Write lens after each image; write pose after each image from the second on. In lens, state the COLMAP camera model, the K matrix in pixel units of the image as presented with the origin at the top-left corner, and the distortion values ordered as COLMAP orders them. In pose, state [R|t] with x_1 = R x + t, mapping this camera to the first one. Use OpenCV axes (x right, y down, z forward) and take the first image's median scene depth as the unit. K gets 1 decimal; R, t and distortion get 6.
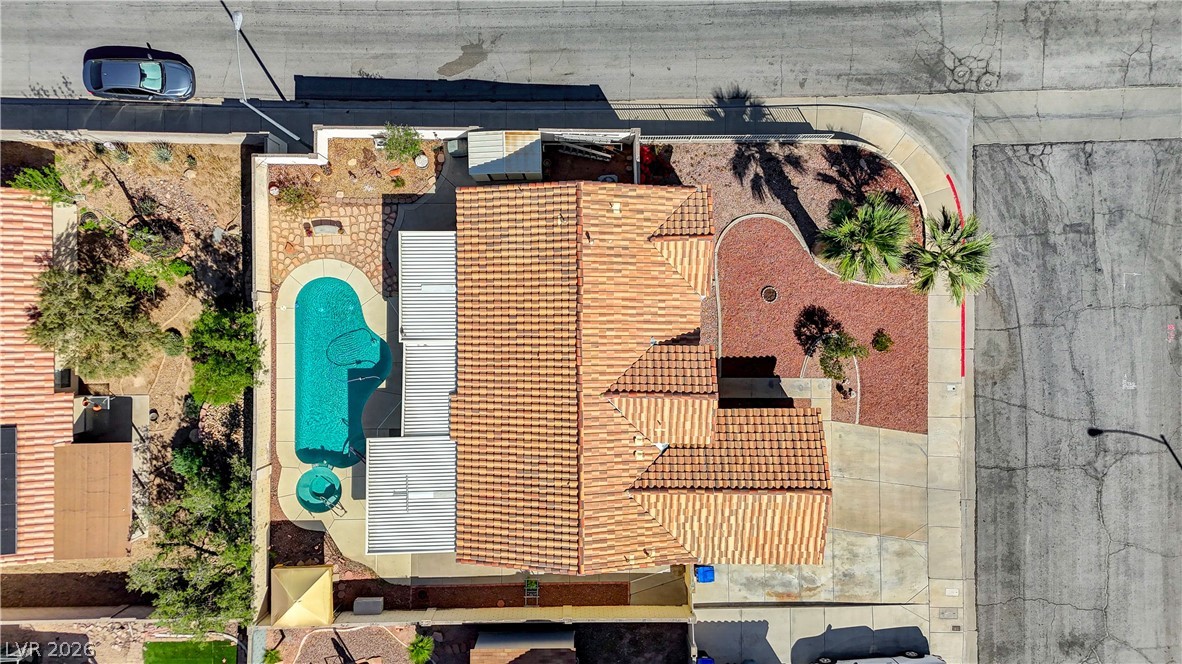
lens RADIAL K [[856.3, 0, 588.7], [0, 856.3, 331.1], [0, 0, 1]] dist [0.182998, -0.160343]
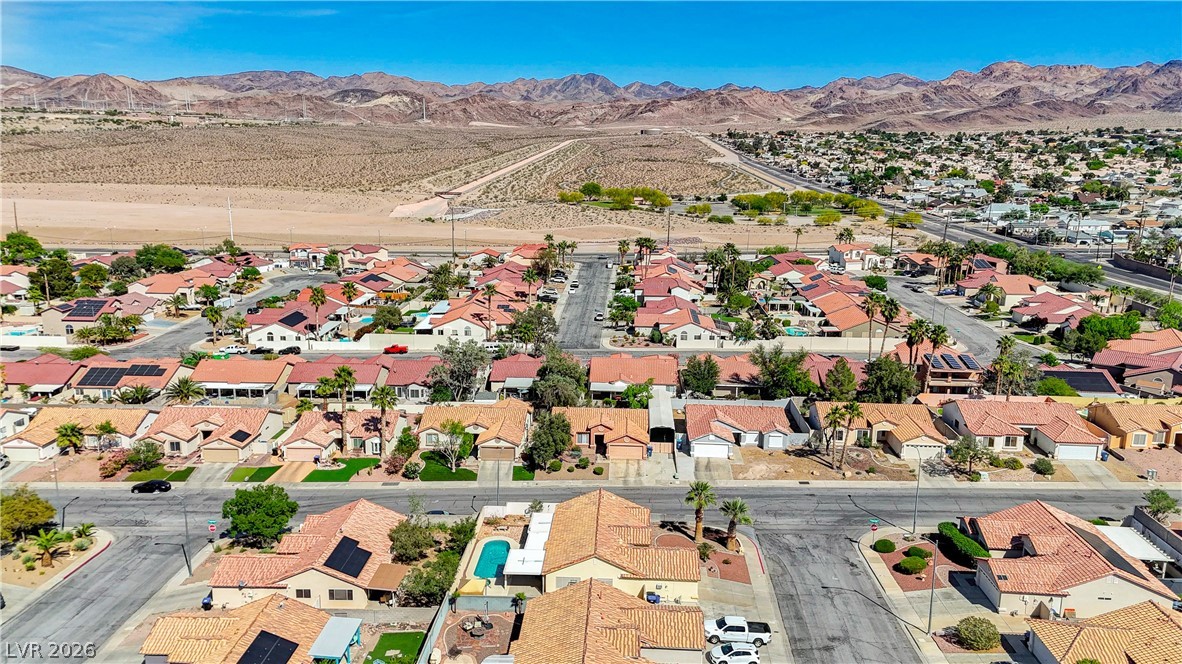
lens RADIAL K [[873.4, 0, 589.1], [0, 873.4, 332.2], [0, 0, 1]] dist [0.173929, -0.145401]
pose [[0.998568, 0.002579, -0.053433, 0.094237], [-0.052716, 0.217309, -0.974678, 2.272140], [0.009098, 0.976099, 0.217134, -0.129193]]
